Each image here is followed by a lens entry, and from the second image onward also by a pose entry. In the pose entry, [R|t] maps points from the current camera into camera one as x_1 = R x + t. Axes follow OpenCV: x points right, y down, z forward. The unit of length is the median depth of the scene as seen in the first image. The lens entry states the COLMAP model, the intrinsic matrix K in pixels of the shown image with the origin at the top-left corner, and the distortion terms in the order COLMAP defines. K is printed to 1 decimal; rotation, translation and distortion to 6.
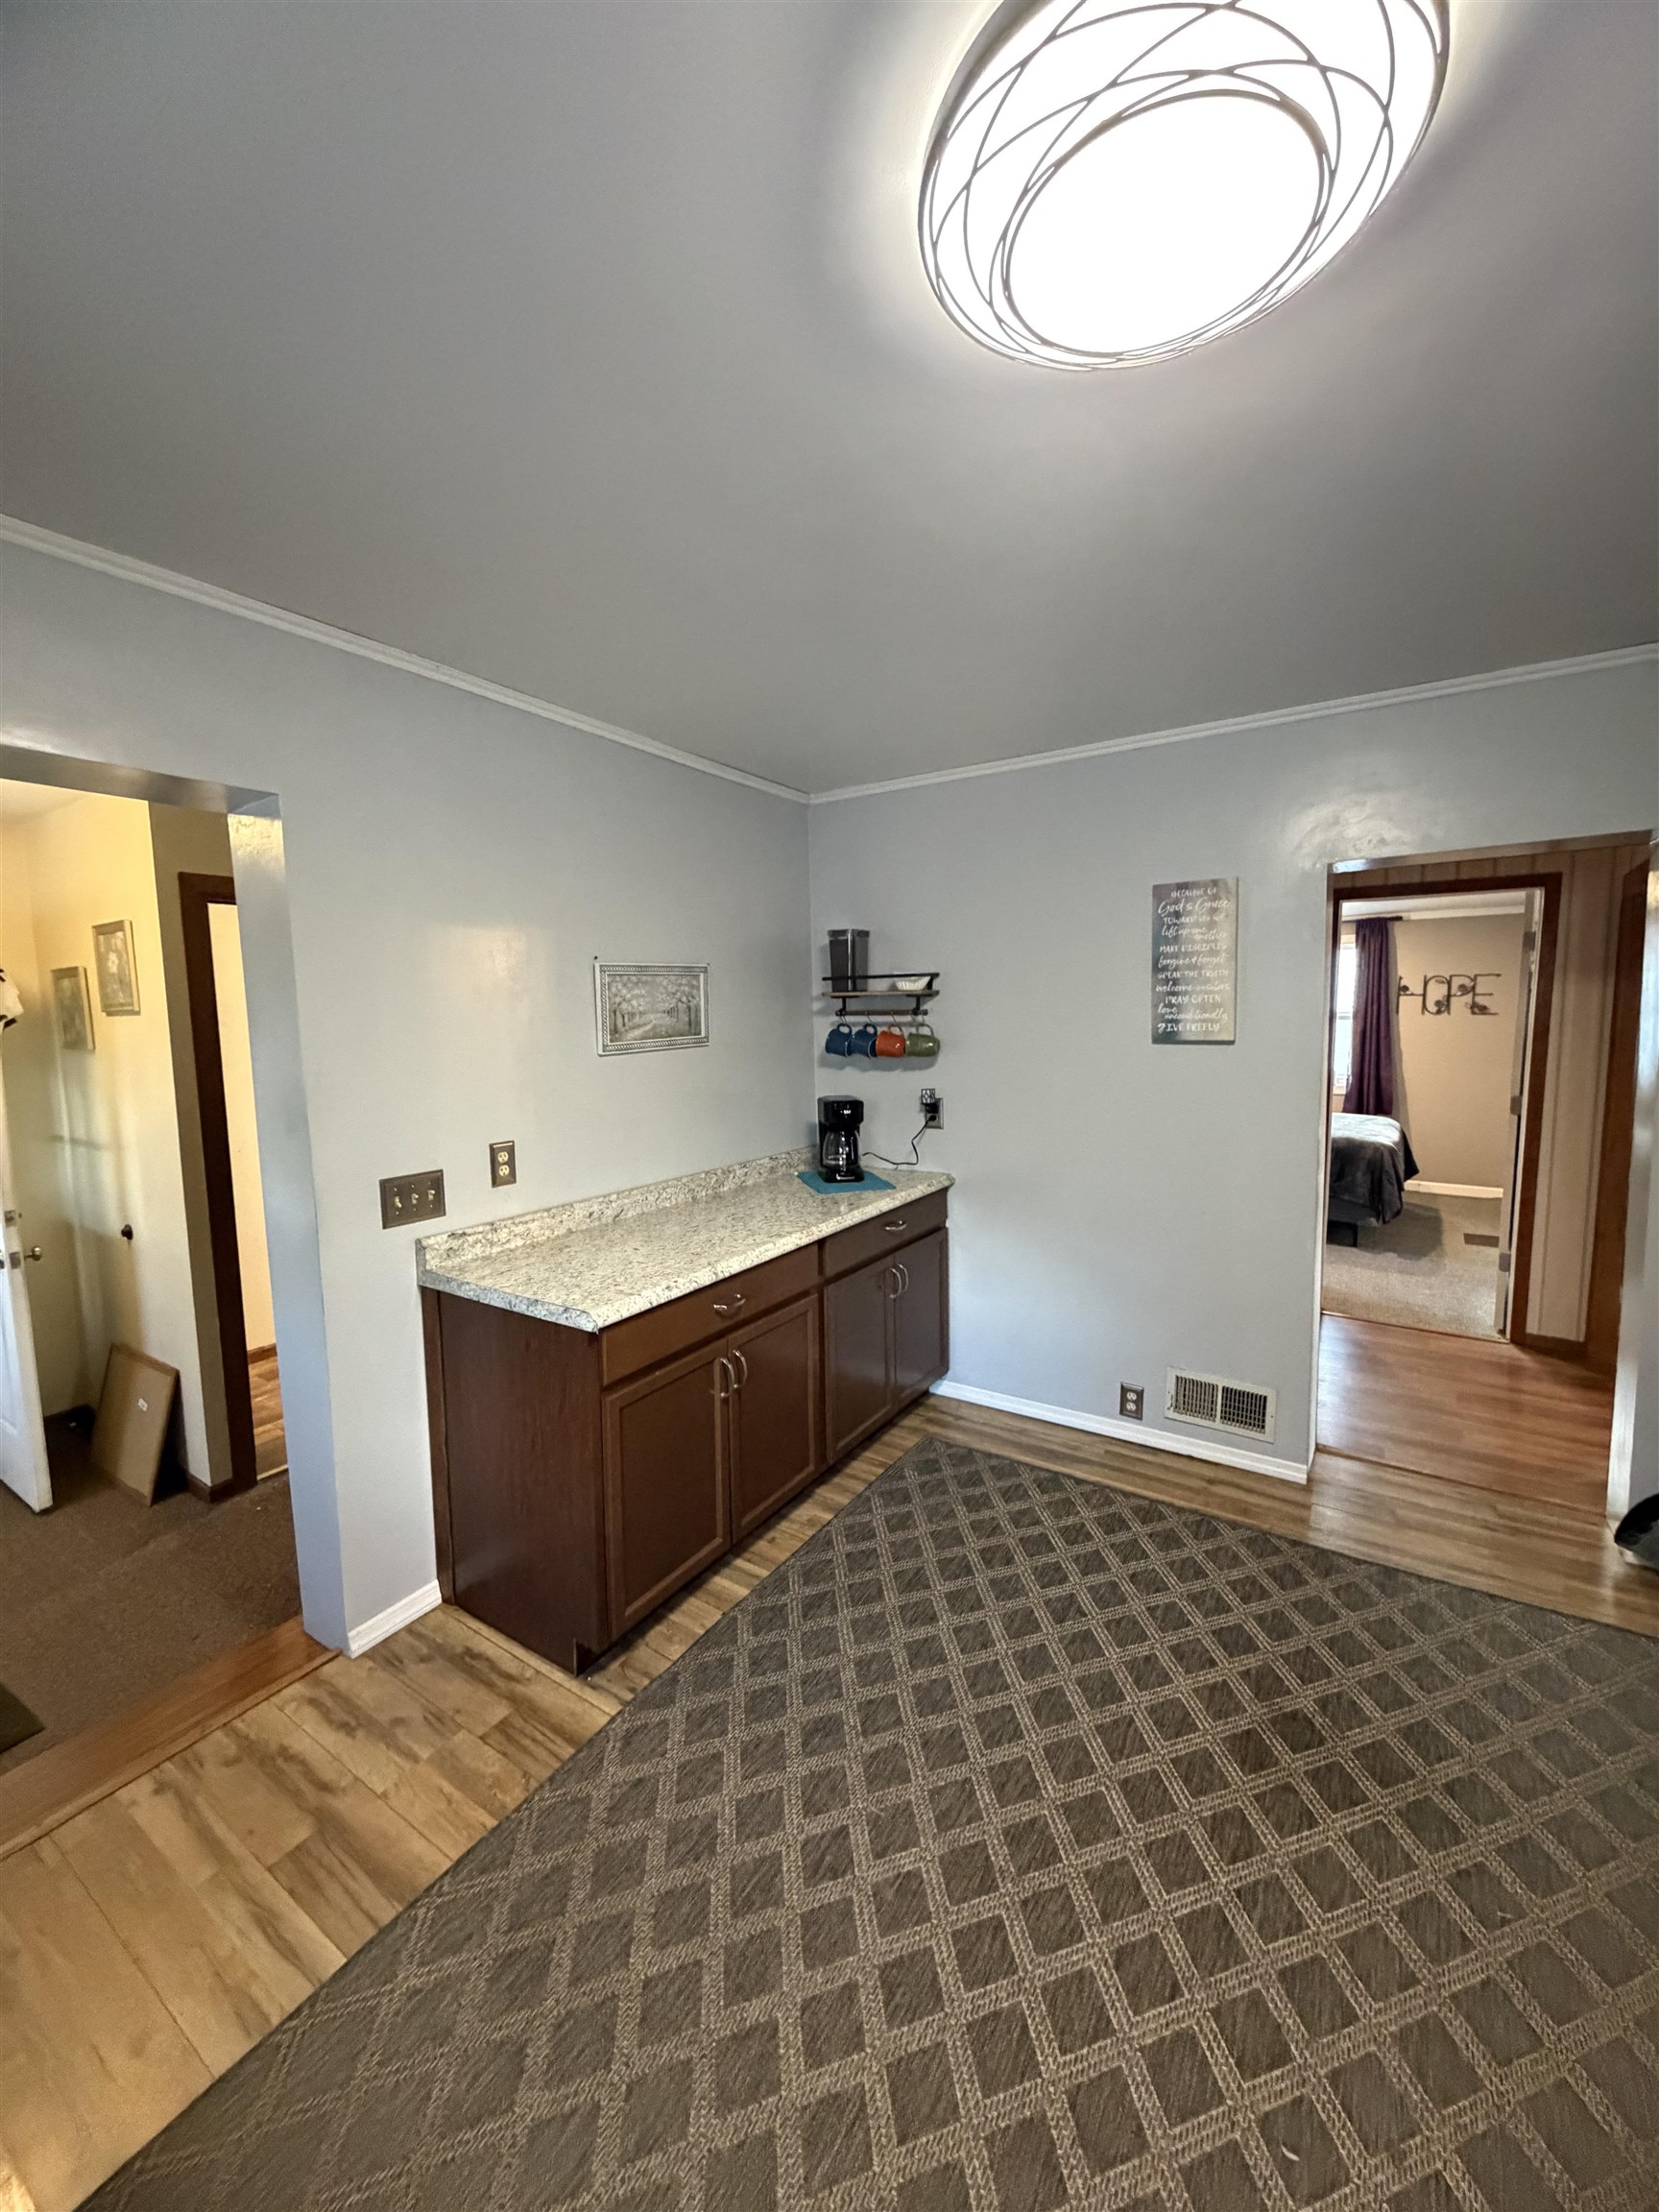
lens RADIAL K [[890.0, 0, 830.4], [0, 890.0, 1098.9], [0, 0, 1]] dist [-0.008718, 0.000075]
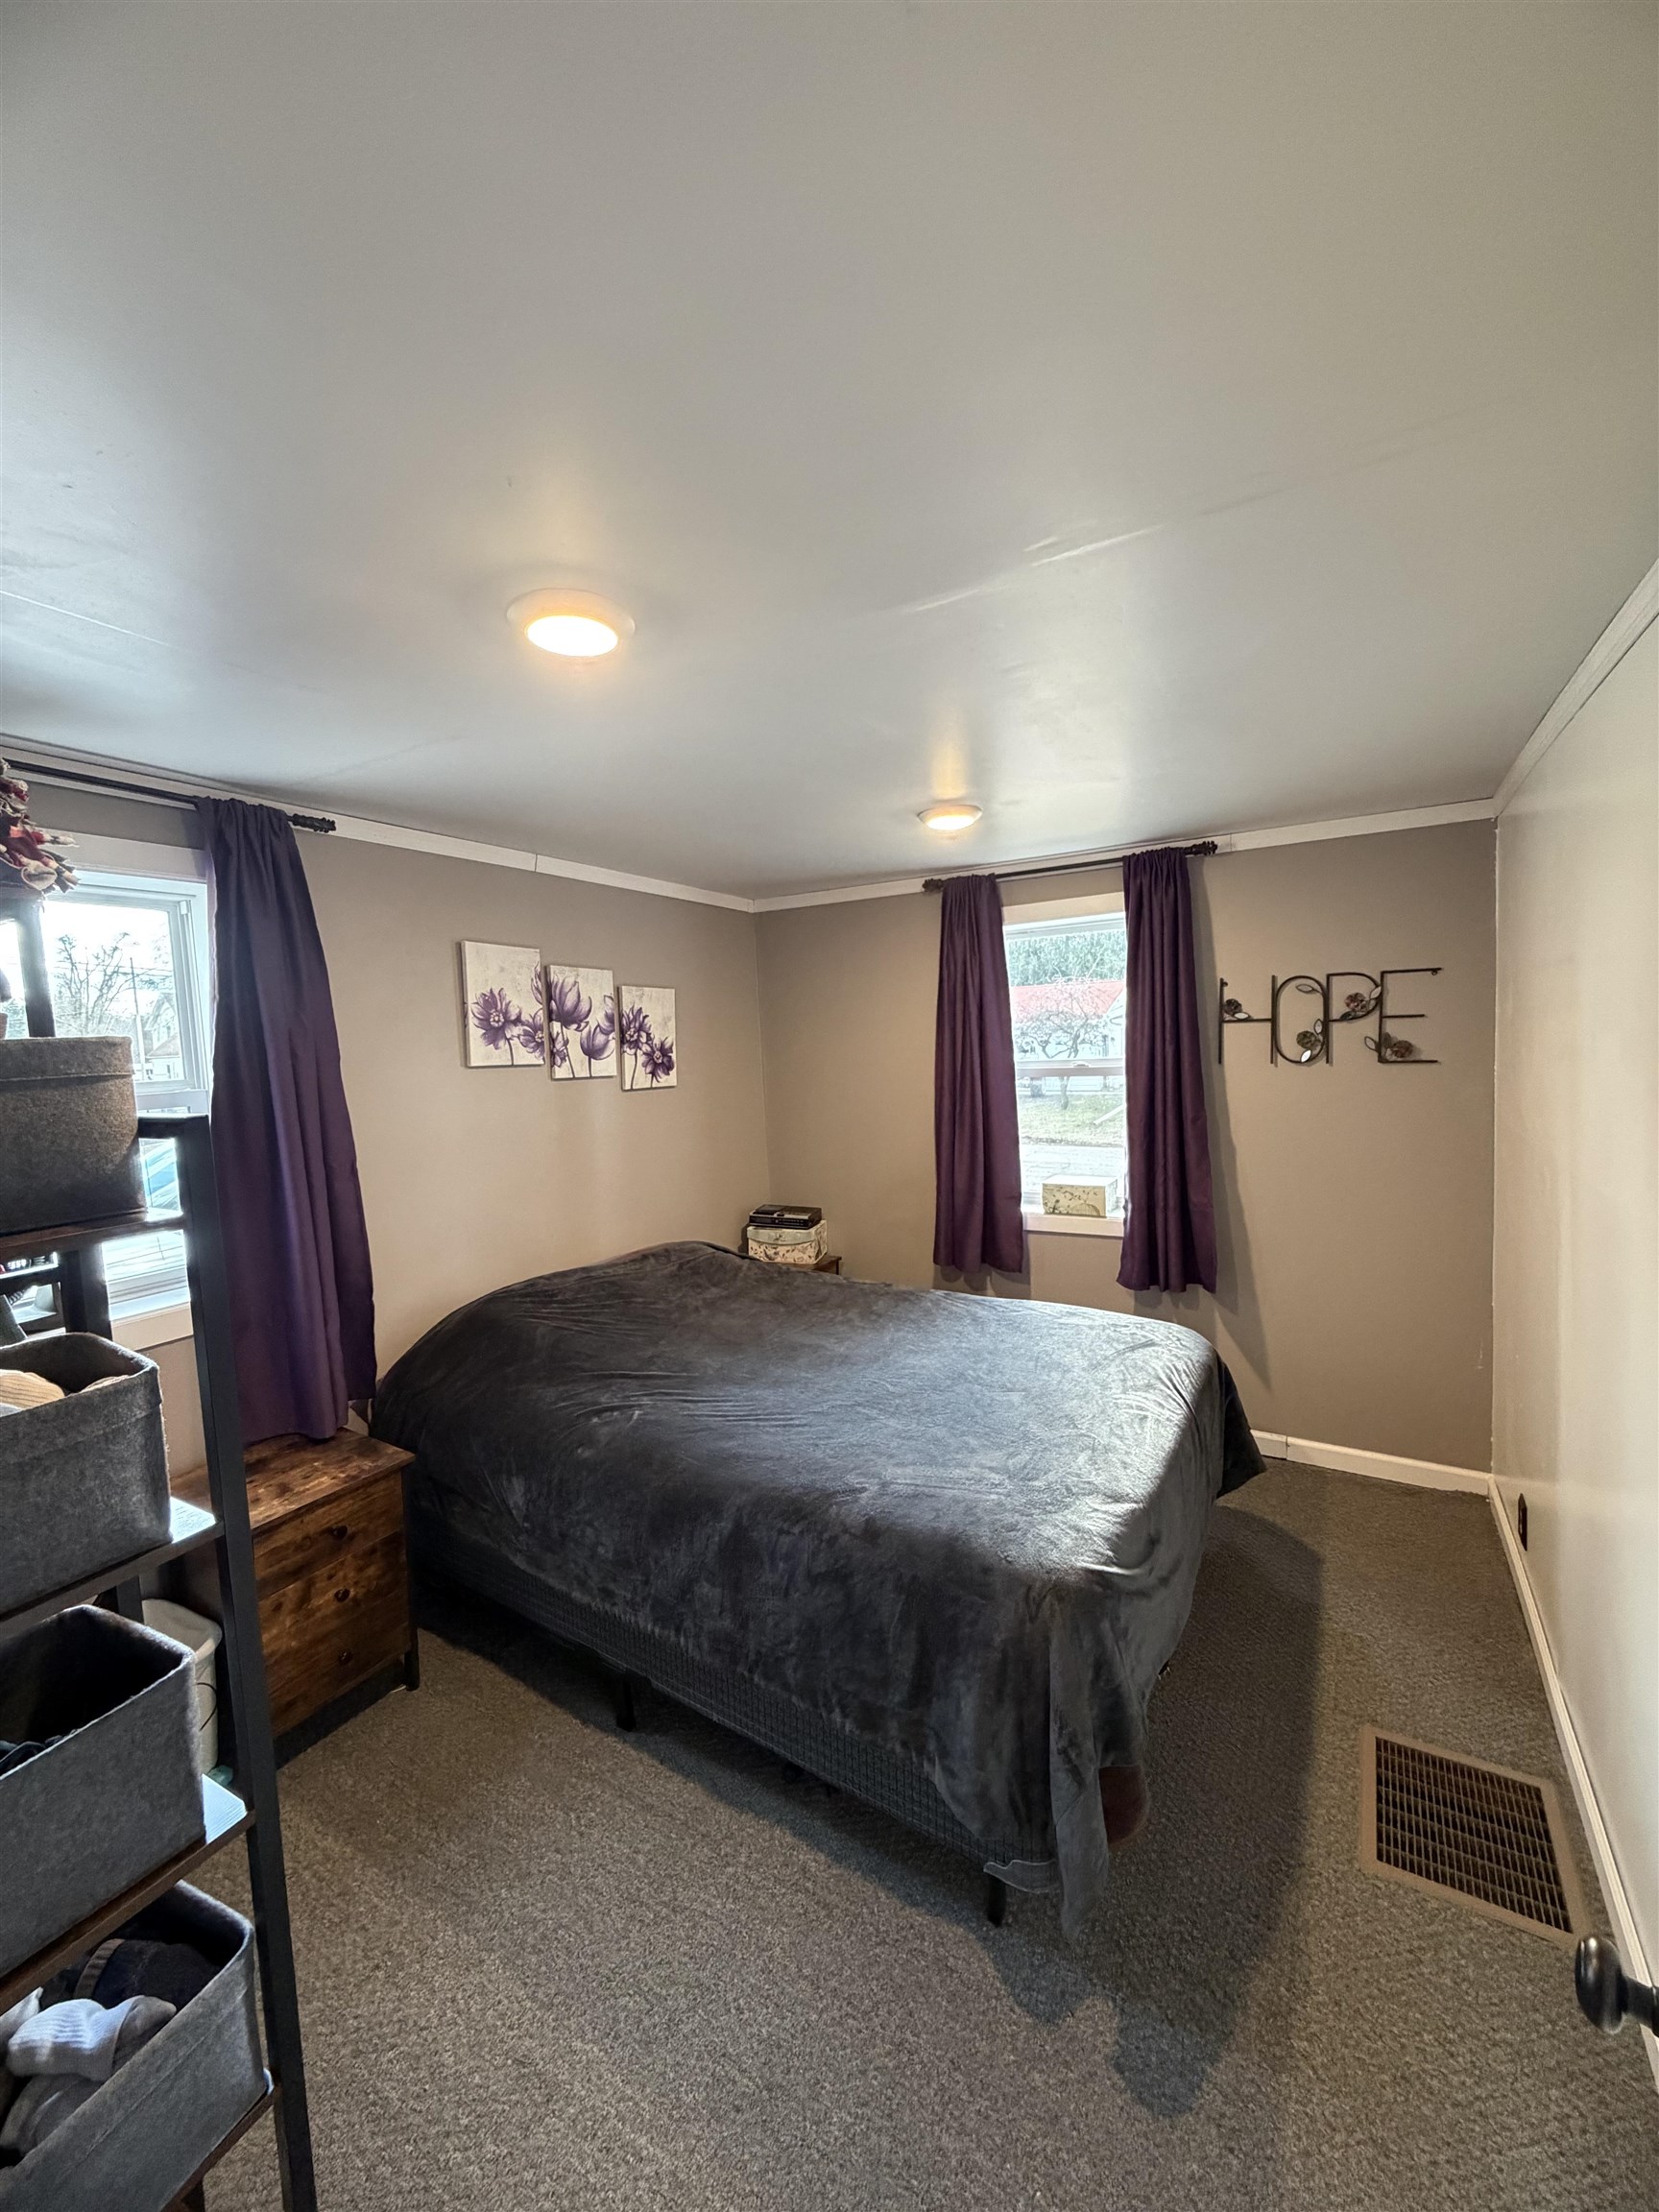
lens RADIAL K [[890.0, 0, 824.5], [0, 890.0, 1107.2], [0, 0, 1]] dist [-0.008718, 0.000075]
pose [[0.998507, -0.022735, 0.049670, 0.425334], [0.024115, 0.999334, -0.027378, -0.067547], [-0.049014, 0.028535, 0.998390, 0.573012]]
